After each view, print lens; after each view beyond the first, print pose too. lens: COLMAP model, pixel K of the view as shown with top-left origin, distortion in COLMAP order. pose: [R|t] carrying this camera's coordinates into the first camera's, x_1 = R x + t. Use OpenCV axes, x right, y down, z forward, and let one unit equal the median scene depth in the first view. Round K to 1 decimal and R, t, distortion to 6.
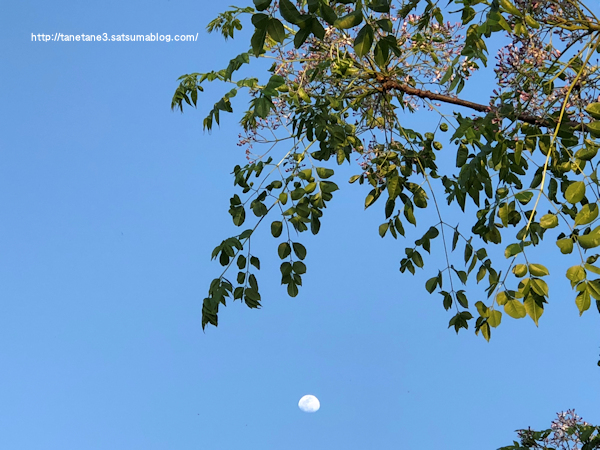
lens RADIAL K [[2231.2, 0, 300.1], [0, 2231.2, 224.5], [0, 0, 1]] dist [-0.032559, 0.000000]
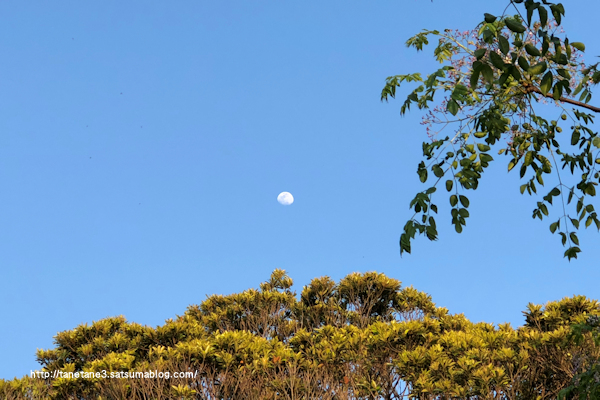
lens RADIAL K [[1717.5, 0, 299.9], [0, 1717.5, 200.6], [0, 0, 1]] dist [0.028994, 0.000000]
pose [[0.999229, 0.037187, 0.012615, -0.121221], [-0.038090, 0.995977, 0.081109, -0.075239], [-0.009548, -0.081527, 0.996625, -0.114360]]
